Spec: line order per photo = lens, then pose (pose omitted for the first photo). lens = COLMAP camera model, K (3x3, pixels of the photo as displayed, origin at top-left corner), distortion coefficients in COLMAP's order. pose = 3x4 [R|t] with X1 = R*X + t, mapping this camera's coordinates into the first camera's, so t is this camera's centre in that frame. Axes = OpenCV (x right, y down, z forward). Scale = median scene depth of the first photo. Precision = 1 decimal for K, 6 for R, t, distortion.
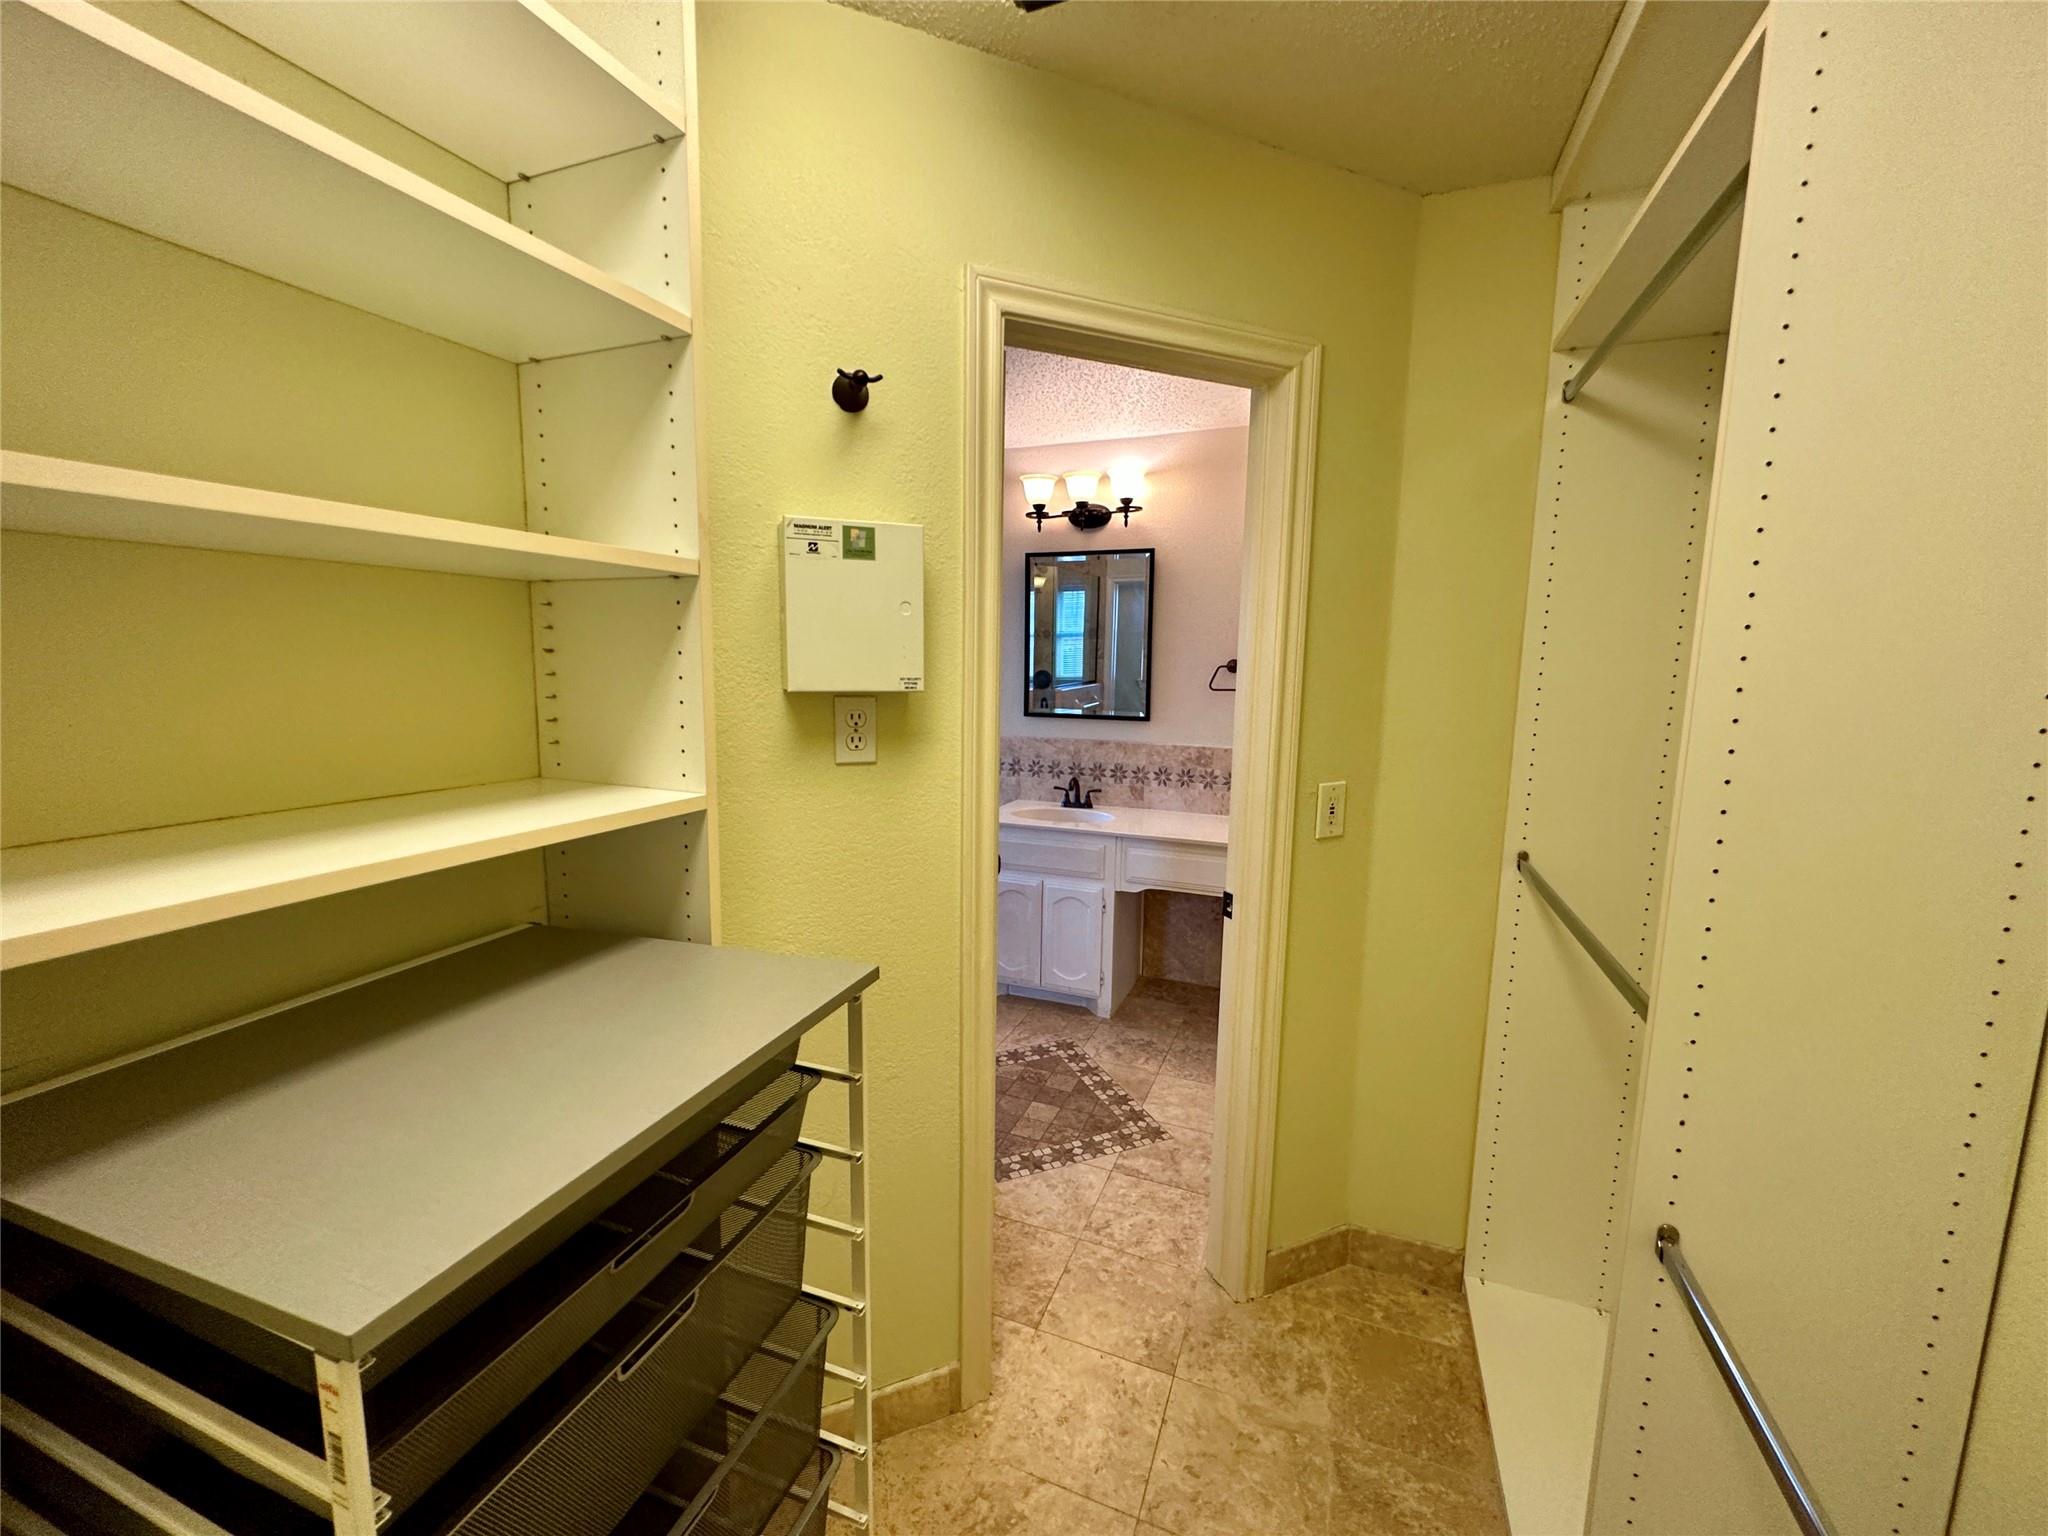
lens RADIAL K [[815.1, 0, 1029.5], [0, 815.1, 763.4], [0, 0, 1]] dist [-0.000325, -0.000156]
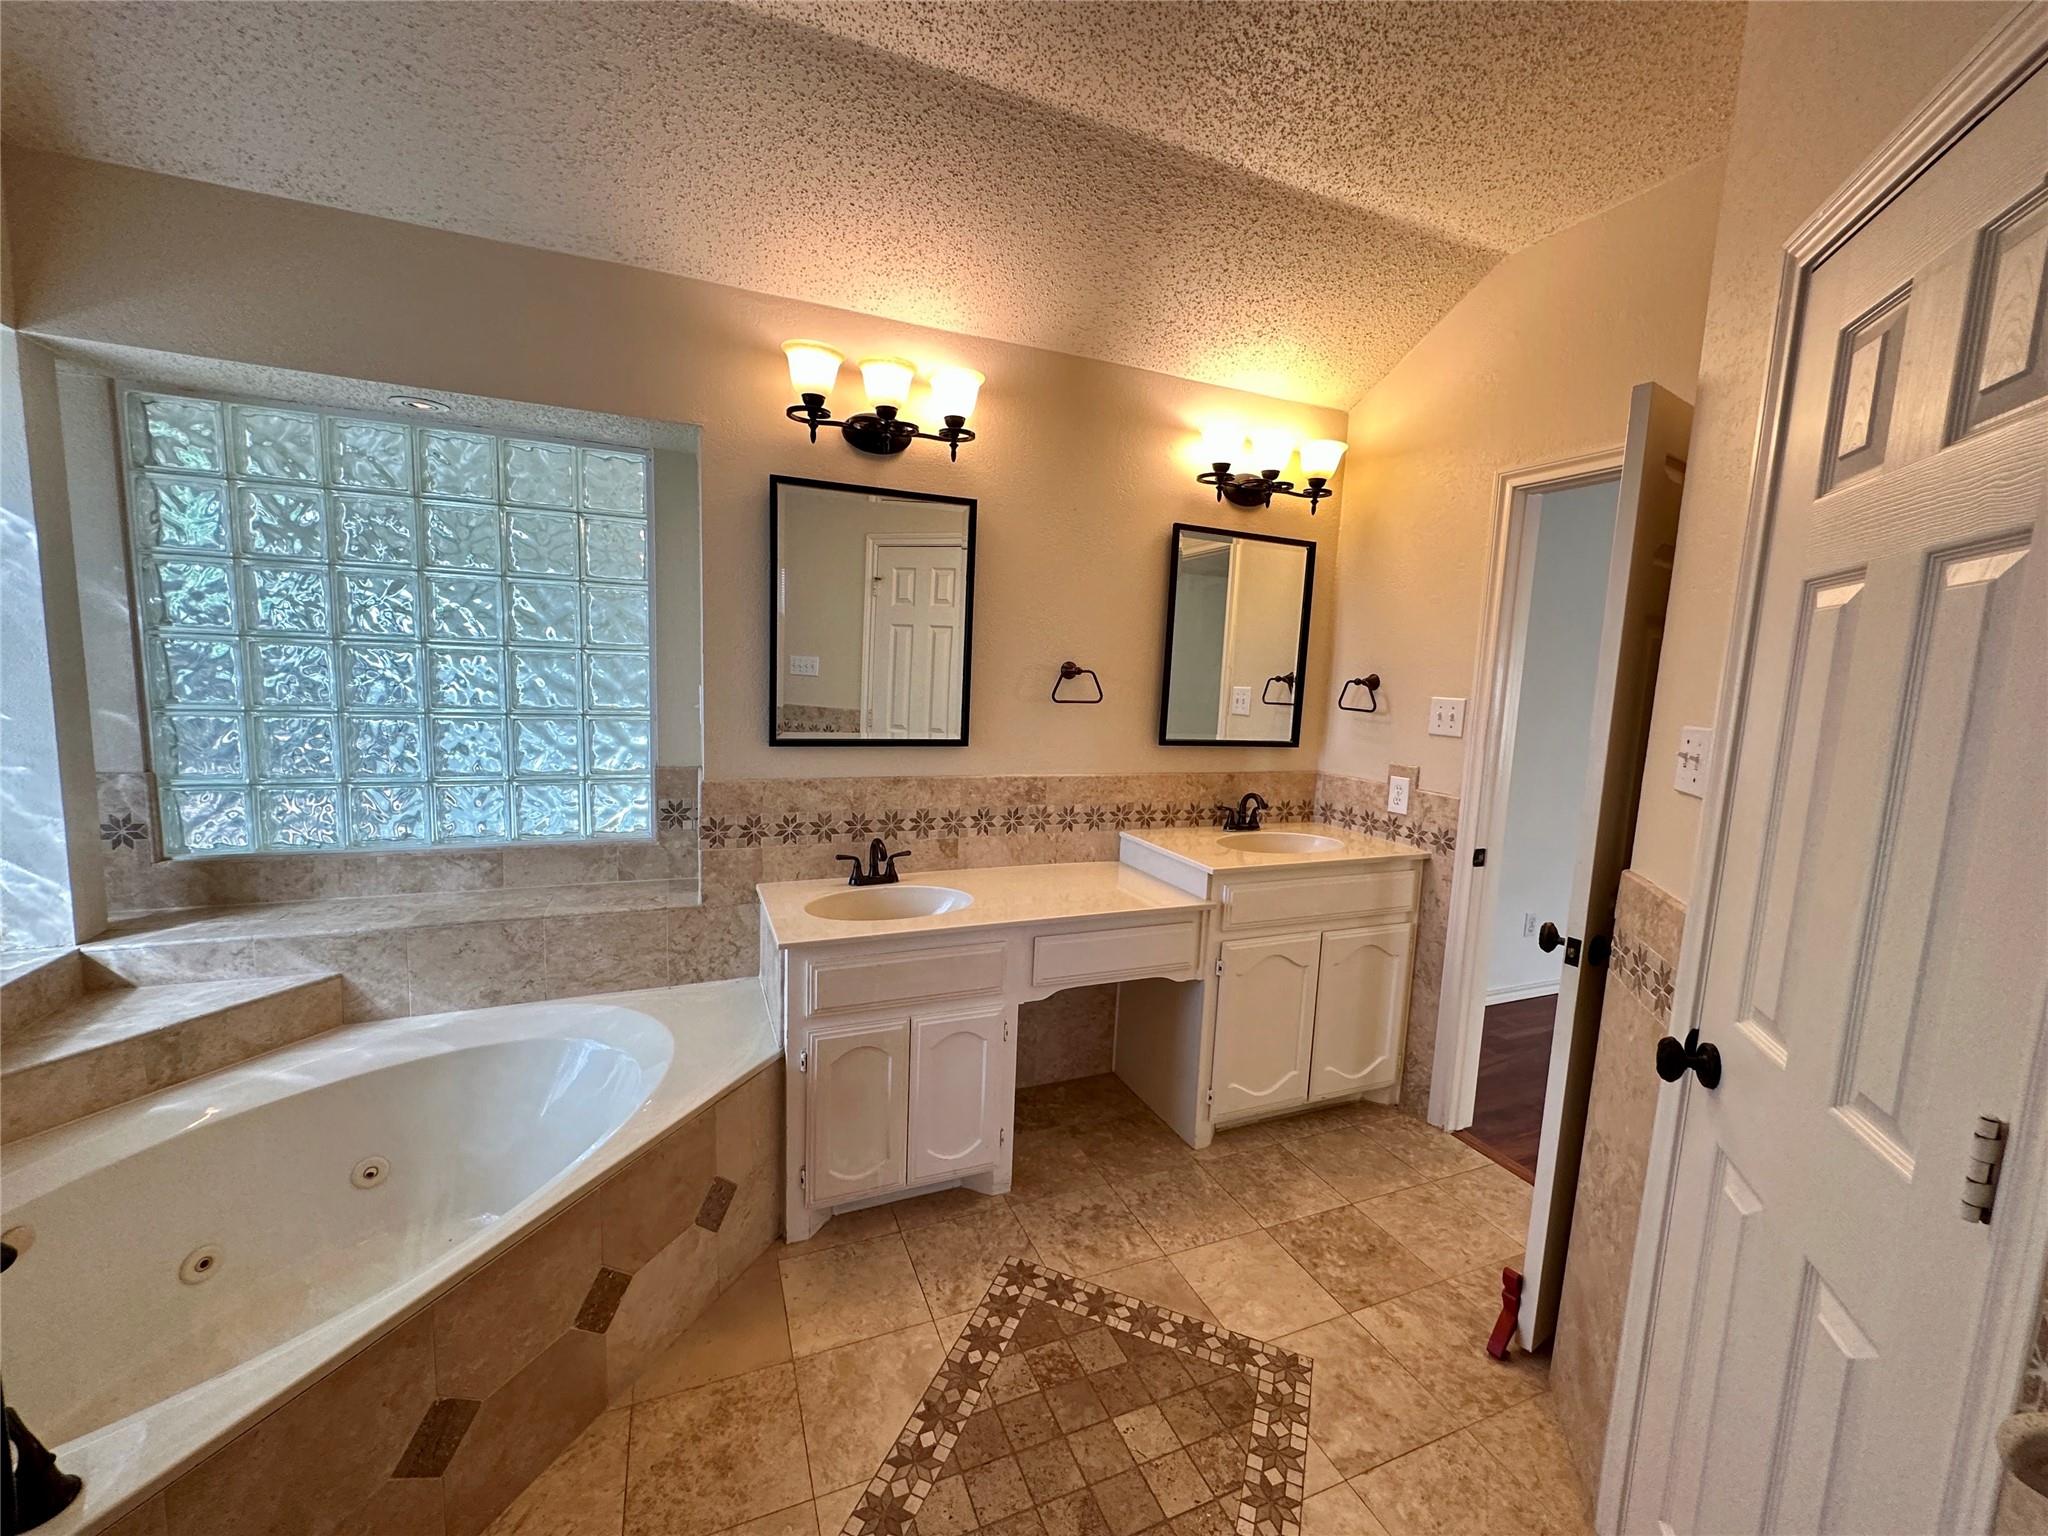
lens RADIAL K [[815.1, 0, 1025.4], [0, 815.1, 764.9], [0, 0, 1]] dist [-0.000325, -0.000156]
pose [[0.717674, -0.069143, 0.692939, -0.310344], [0.057512, 0.997544, 0.039972, -0.061380], [-0.694001, 0.011165, 0.719888, 0.461548]]
